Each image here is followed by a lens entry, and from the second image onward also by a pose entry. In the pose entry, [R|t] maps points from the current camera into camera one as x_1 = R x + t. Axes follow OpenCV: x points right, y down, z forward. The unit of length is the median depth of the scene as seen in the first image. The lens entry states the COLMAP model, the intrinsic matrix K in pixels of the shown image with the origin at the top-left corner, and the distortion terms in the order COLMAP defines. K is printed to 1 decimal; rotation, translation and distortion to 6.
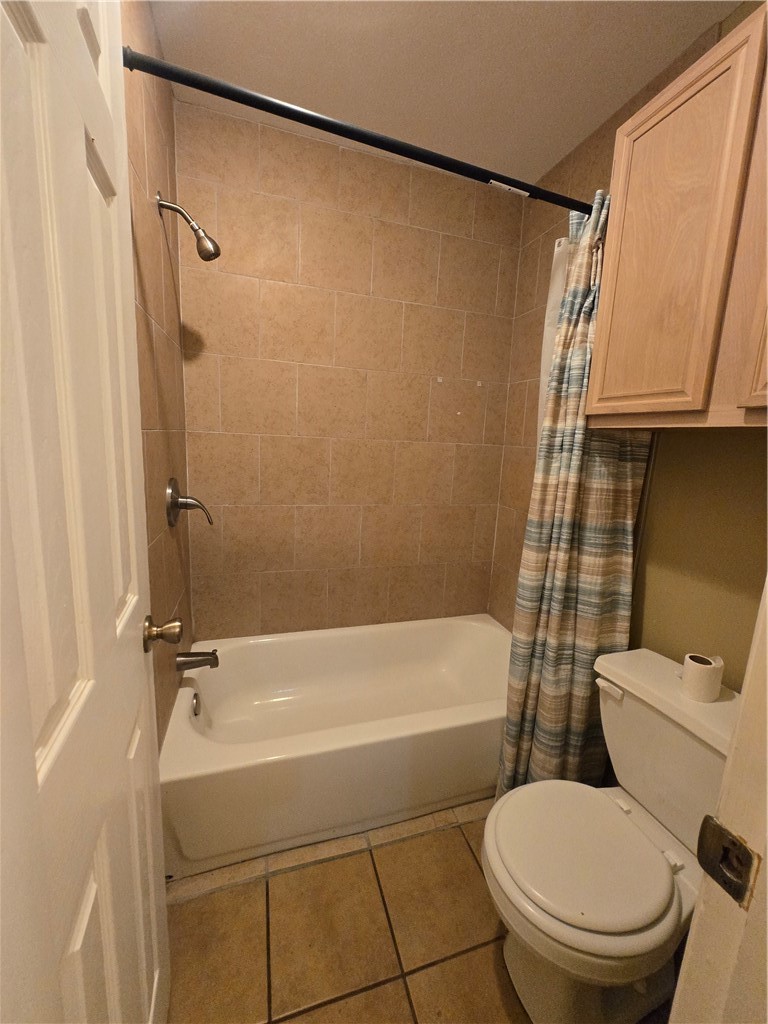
lens RADIAL K [[407.8, 0, 388.4], [0, 407.8, 505.6], [0, 0, 1]] dist [0.000805, -0.000065]
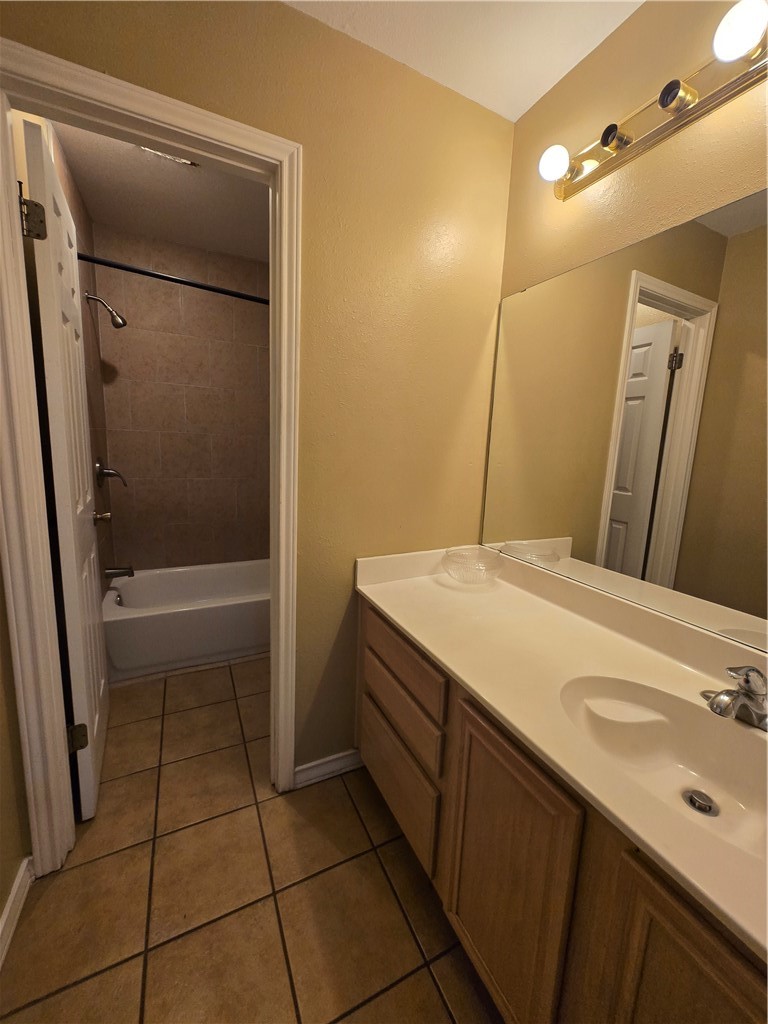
lens RADIAL K [[407.8, 0, 388.4], [0, 407.8, 505.6], [0, 0, 1]] dist [0.000805, -0.000065]
pose [[0.987594, -0.029672, 0.154200, 0.336417], [0.029720, 0.999556, 0.001990, 0.147161], [-0.154191, 0.002618, 0.988038, -0.748147]]
